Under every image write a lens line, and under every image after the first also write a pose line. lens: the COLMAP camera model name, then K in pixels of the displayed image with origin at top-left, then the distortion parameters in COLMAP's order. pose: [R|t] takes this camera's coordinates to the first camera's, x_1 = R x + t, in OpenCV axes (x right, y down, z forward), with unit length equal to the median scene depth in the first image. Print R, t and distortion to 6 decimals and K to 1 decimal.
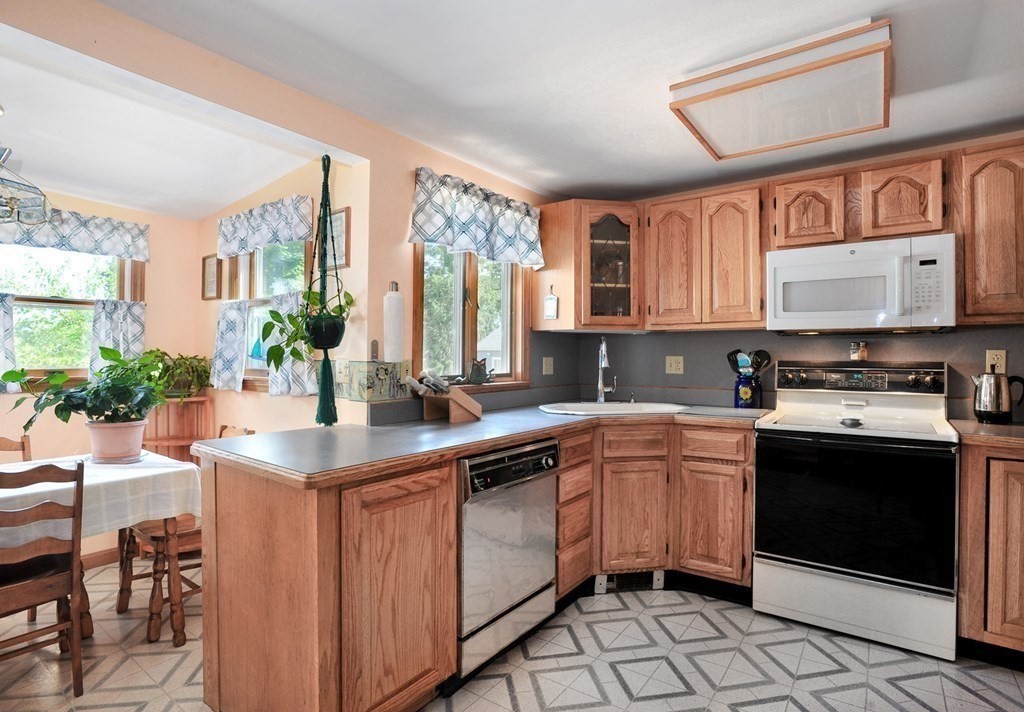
lens RADIAL K [[519.1, 0, 512.0], [0, 519.1, 356.0], [0, 0, 1]] dist [-0.062833, 0.024084]
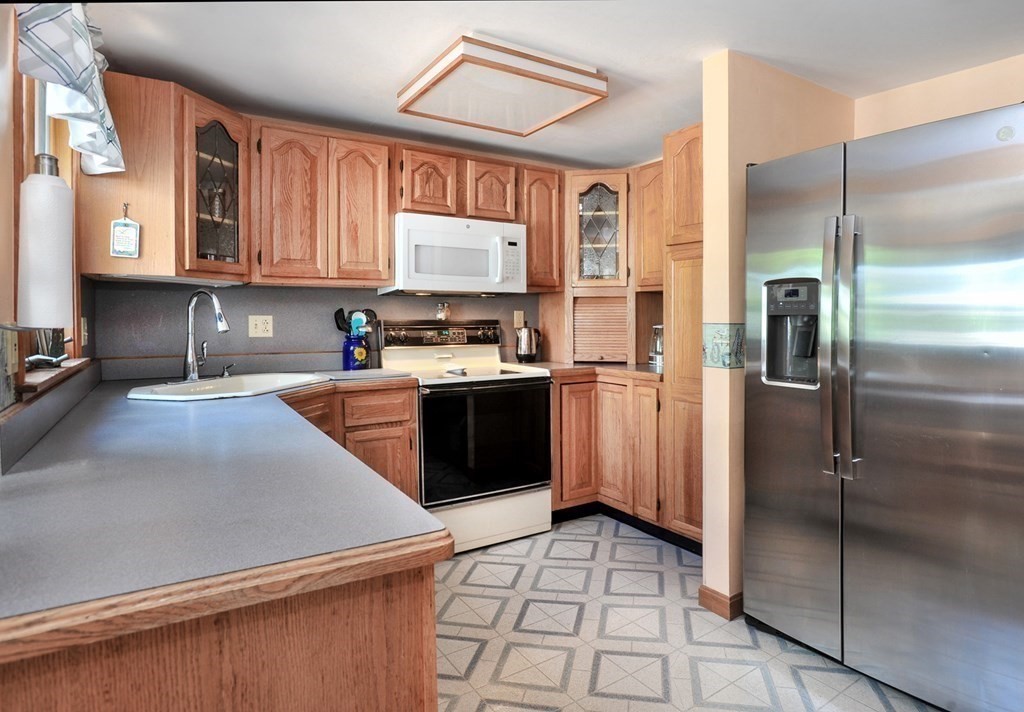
lens RADIAL K [[564.8, 0, 551.6], [0, 564.8, 326.1], [0, 0, 1]] dist [-0.074639, 0.032444]
pose [[0.339954, -0.017831, 0.940273, -0.464046], [0.001973, 0.999832, 0.018248, 0.002364], [-0.940440, -0.004348, 0.339932, 0.350761]]
